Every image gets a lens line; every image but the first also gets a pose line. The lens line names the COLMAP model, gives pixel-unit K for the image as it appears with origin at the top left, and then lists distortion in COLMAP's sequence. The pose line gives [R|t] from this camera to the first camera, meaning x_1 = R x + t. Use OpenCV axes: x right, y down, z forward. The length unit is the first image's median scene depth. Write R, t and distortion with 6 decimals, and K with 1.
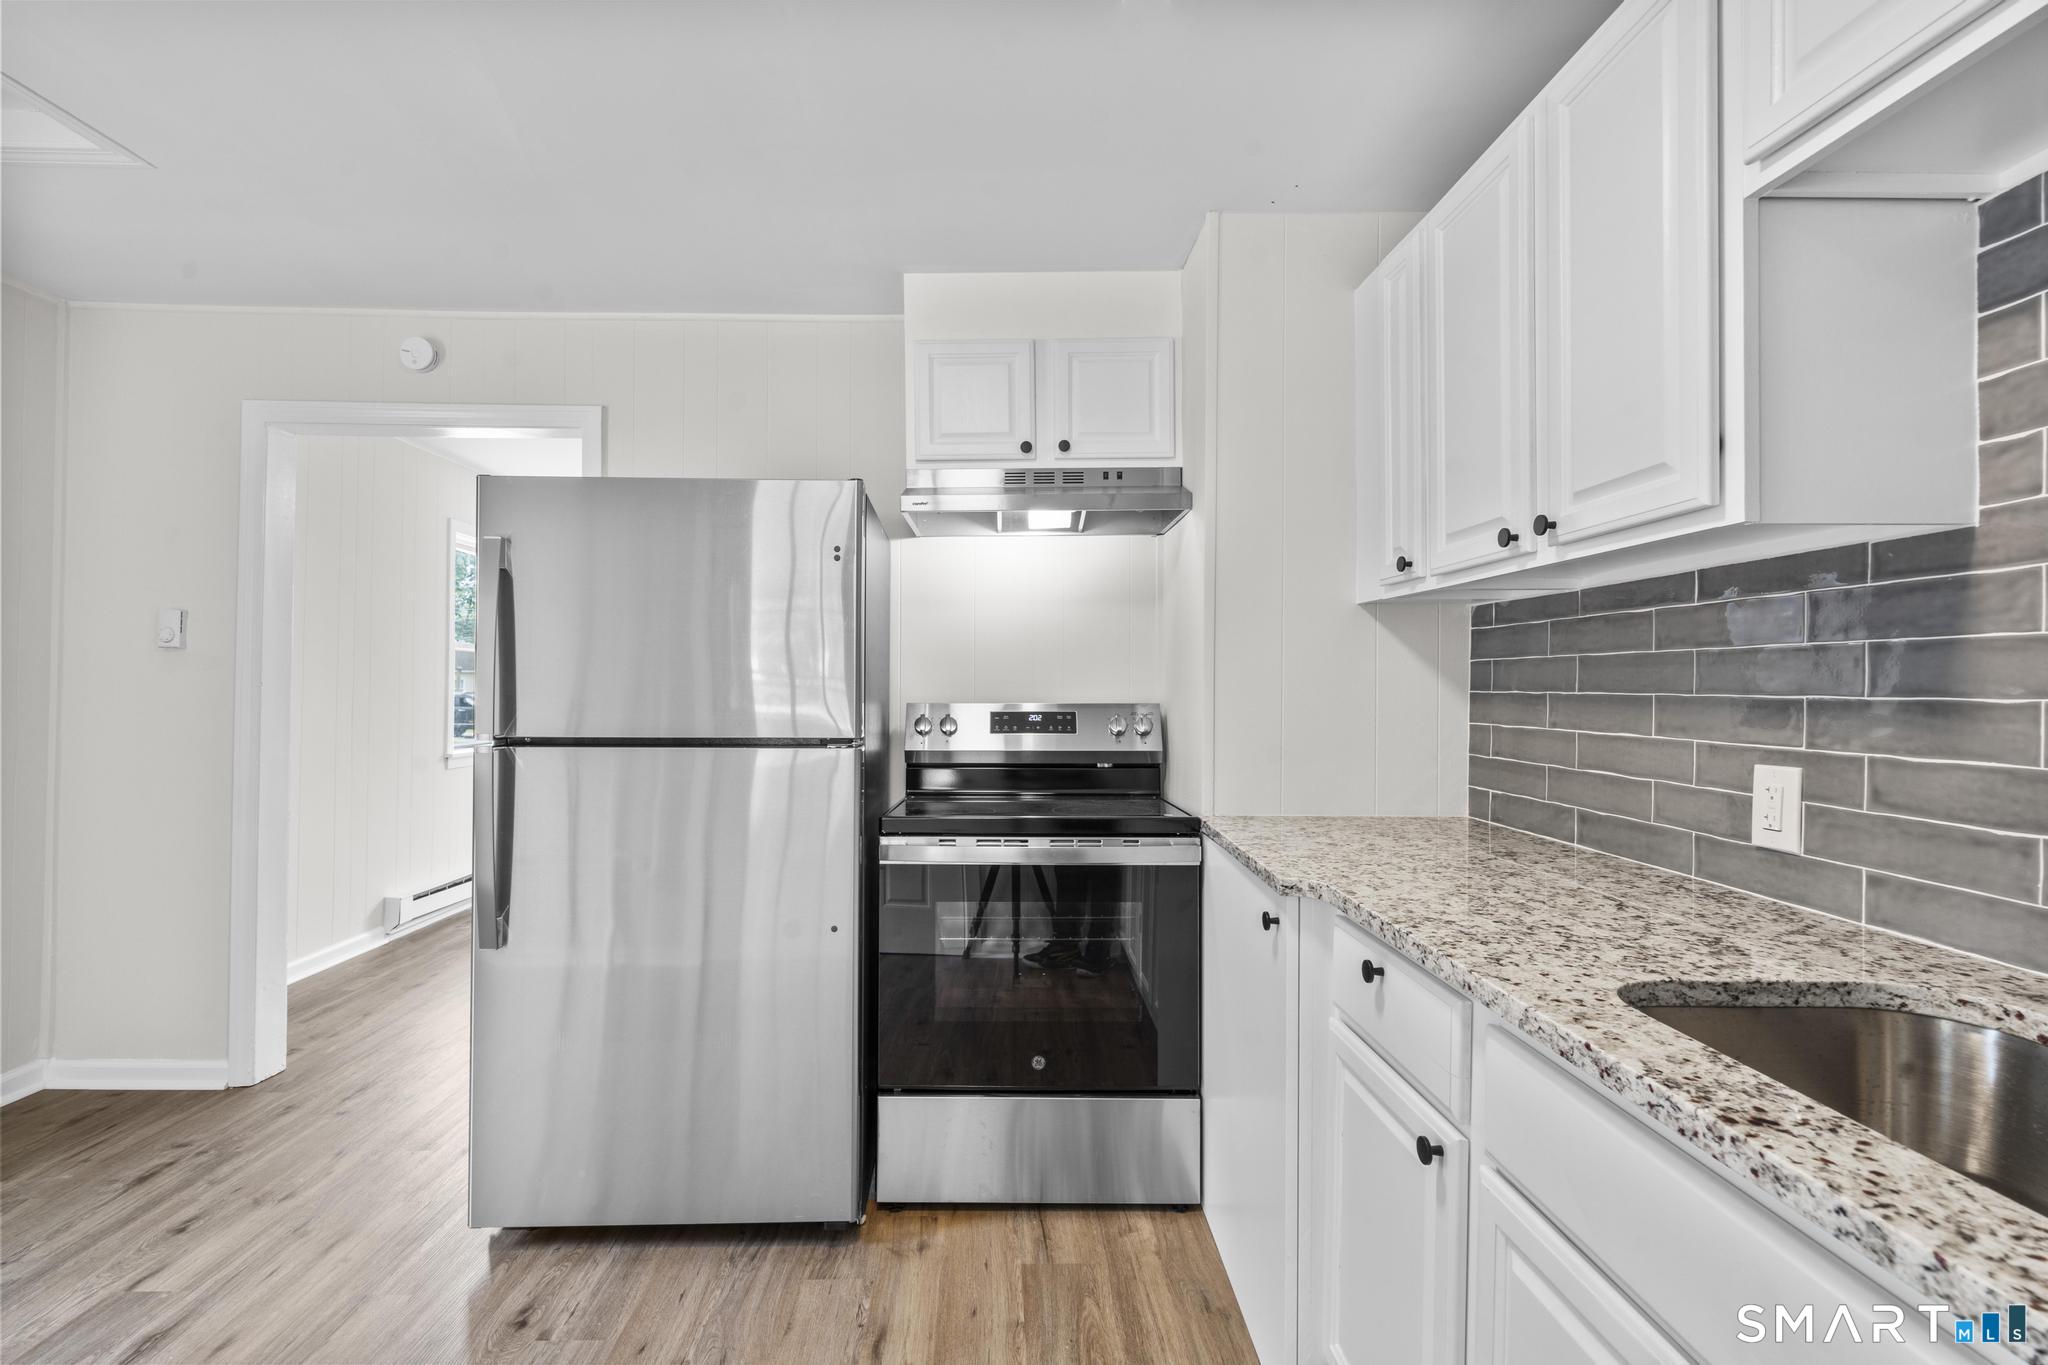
lens RADIAL K [[926.1, 0, 1006.6], [0, 926.1, 680.8], [0, 0, 1]] dist [-0.005241, 0.001758]
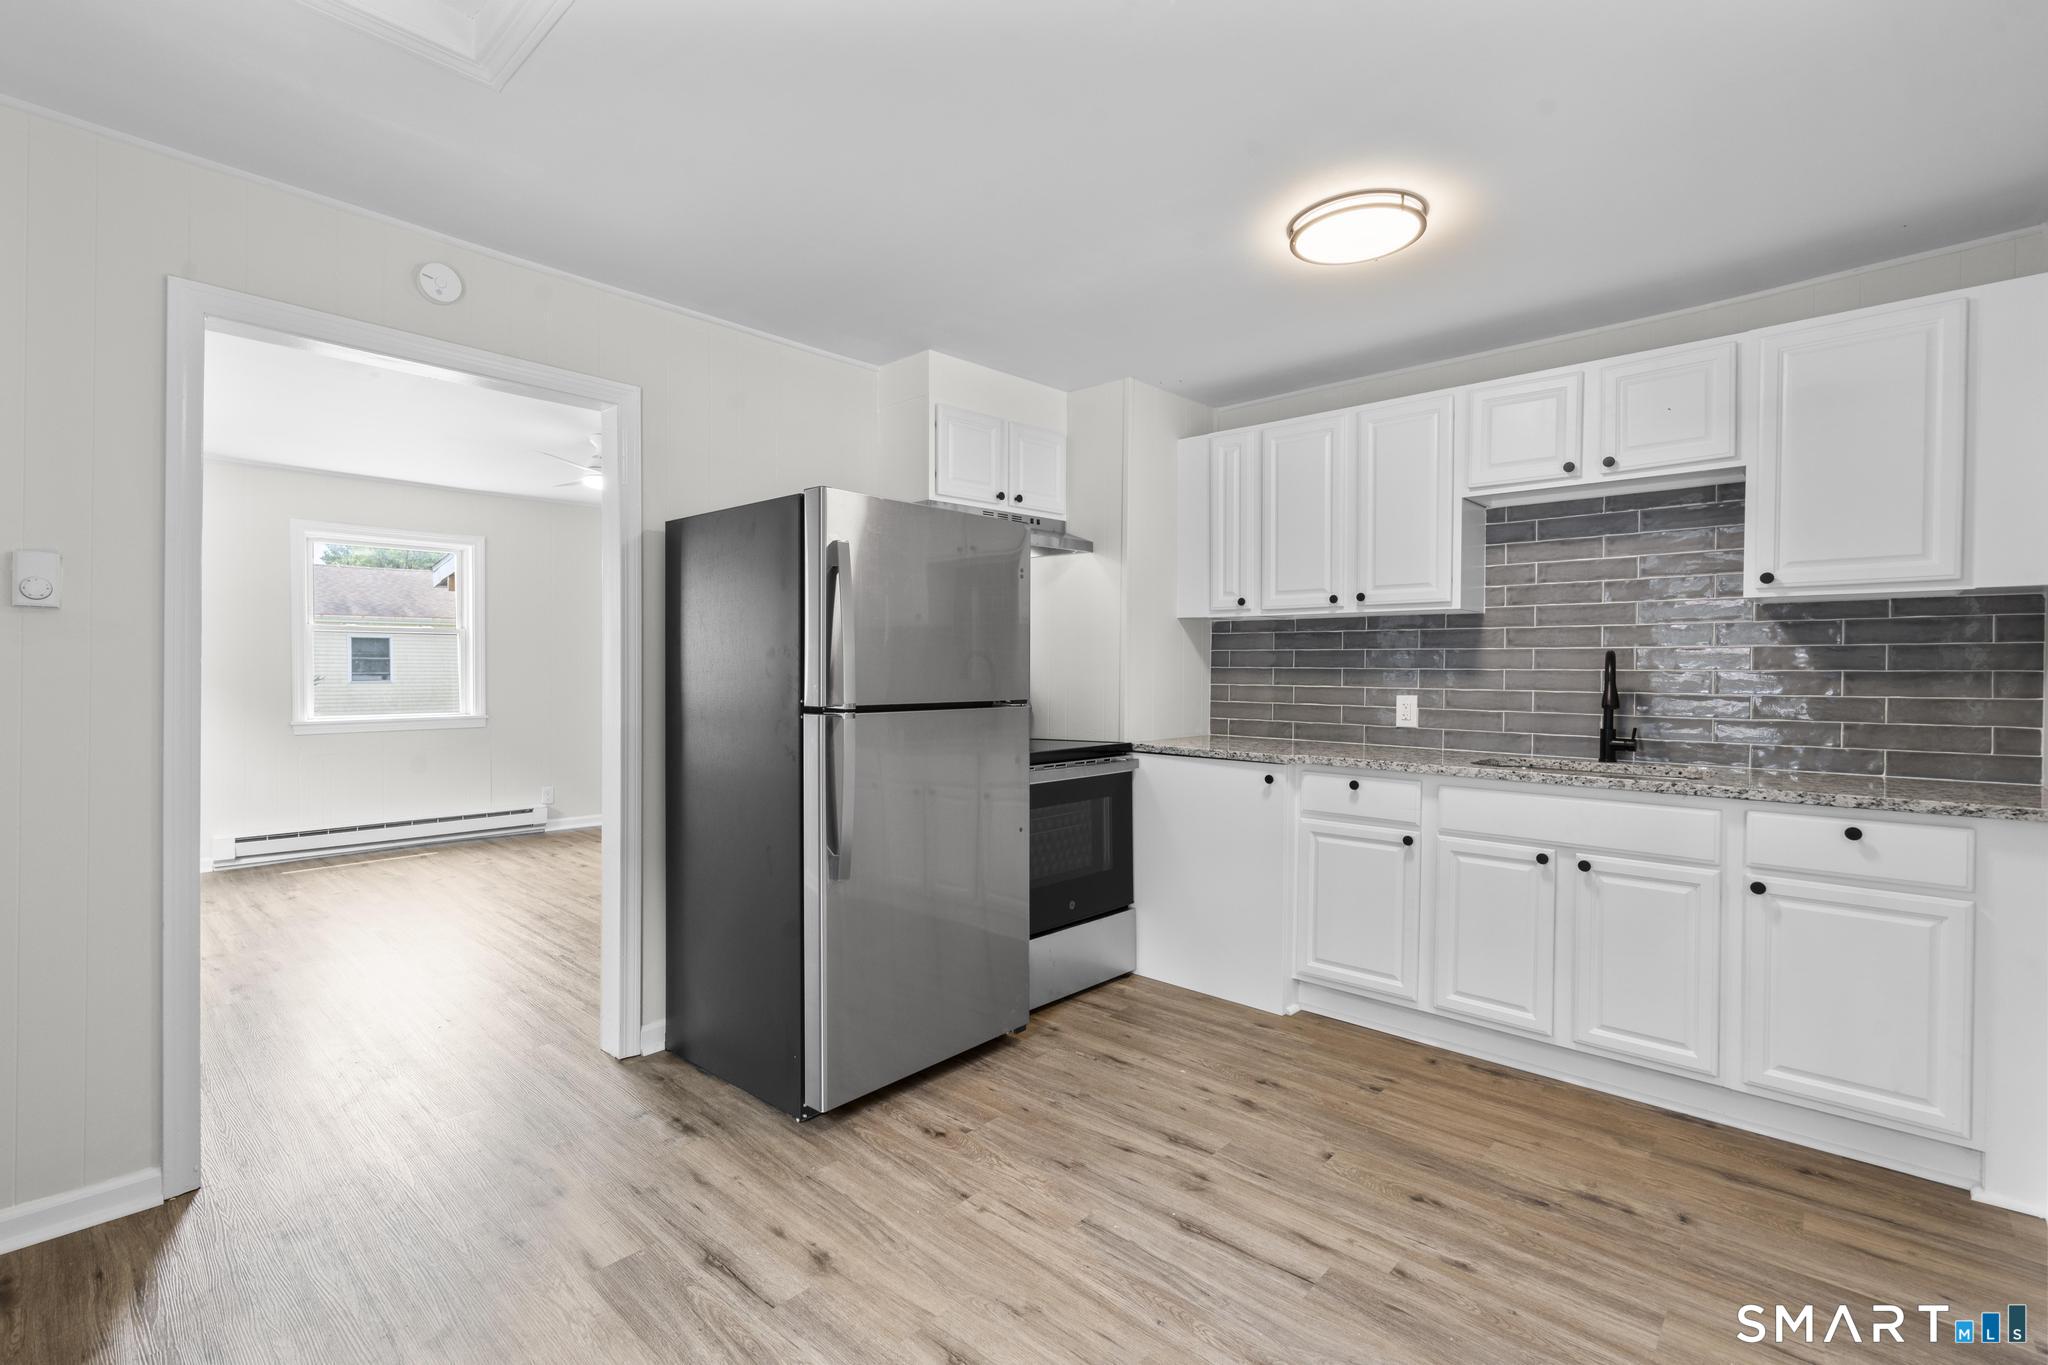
lens RADIAL K [[926.1, 0, 1008.3], [0, 926.1, 681.5], [0, 0, 1]] dist [-0.005241, 0.001758]
pose [[0.693167, -0.012905, 0.720661, -1.332536], [-0.006010, 0.999701, 0.023683, -0.001640], [-0.720752, -0.020747, 0.692883, -0.000179]]
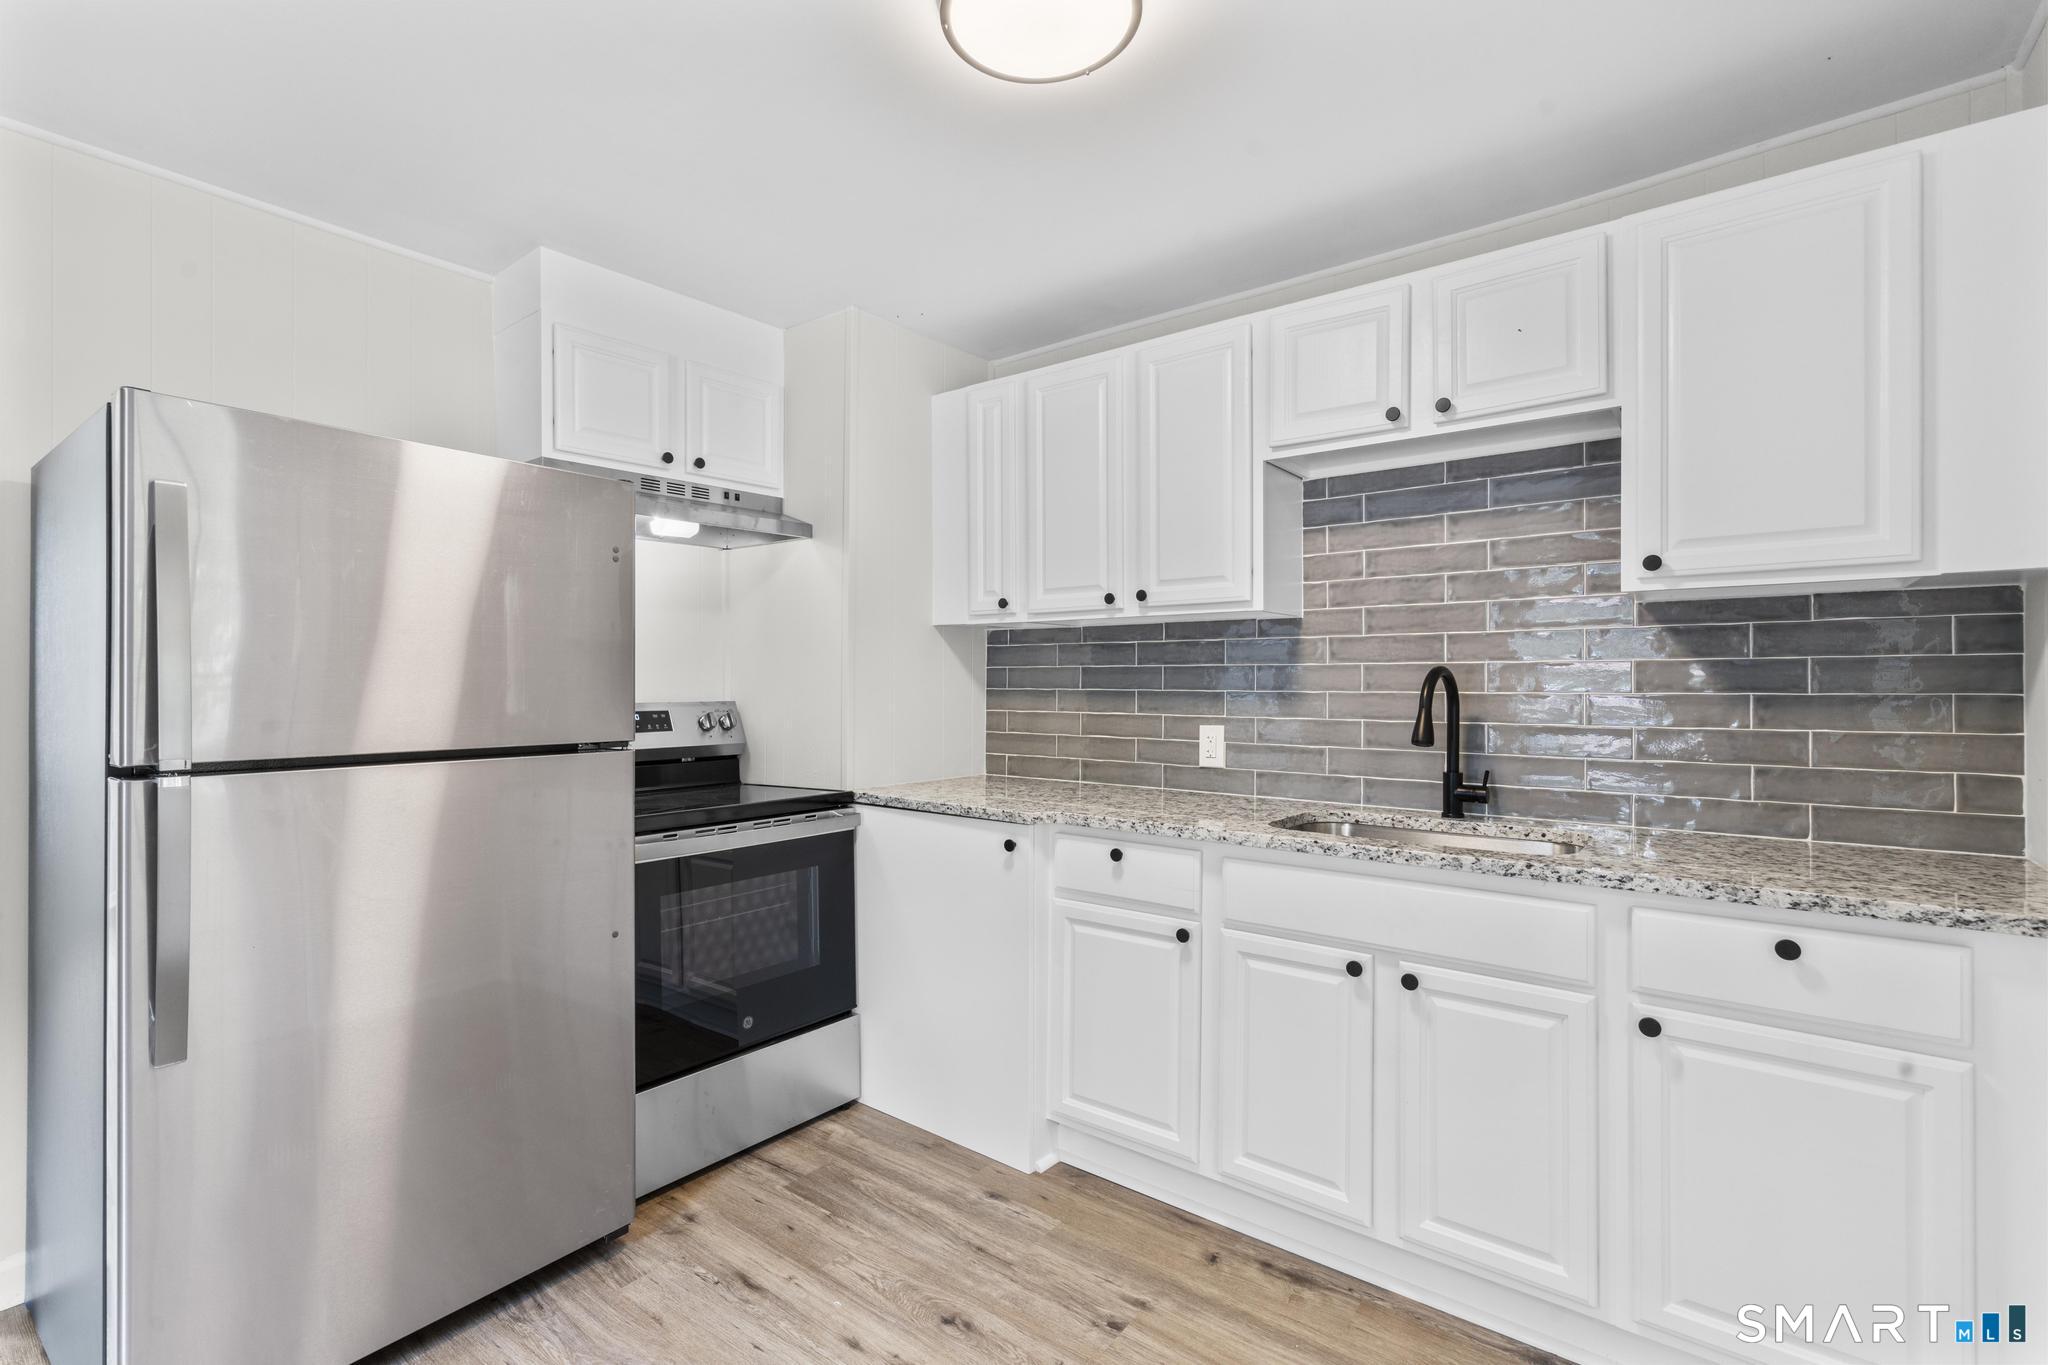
lens RADIAL K [[926.1, 0, 1010.0], [0, 926.1, 680.4], [0, 0, 1]] dist [-0.005241, 0.001758]
pose [[0.627821, -0.001687, 0.778356, -0.730772], [-0.002829, 0.999986, 0.004449, -0.009509], [-0.778353, -0.004995, 0.627807, 0.057329]]
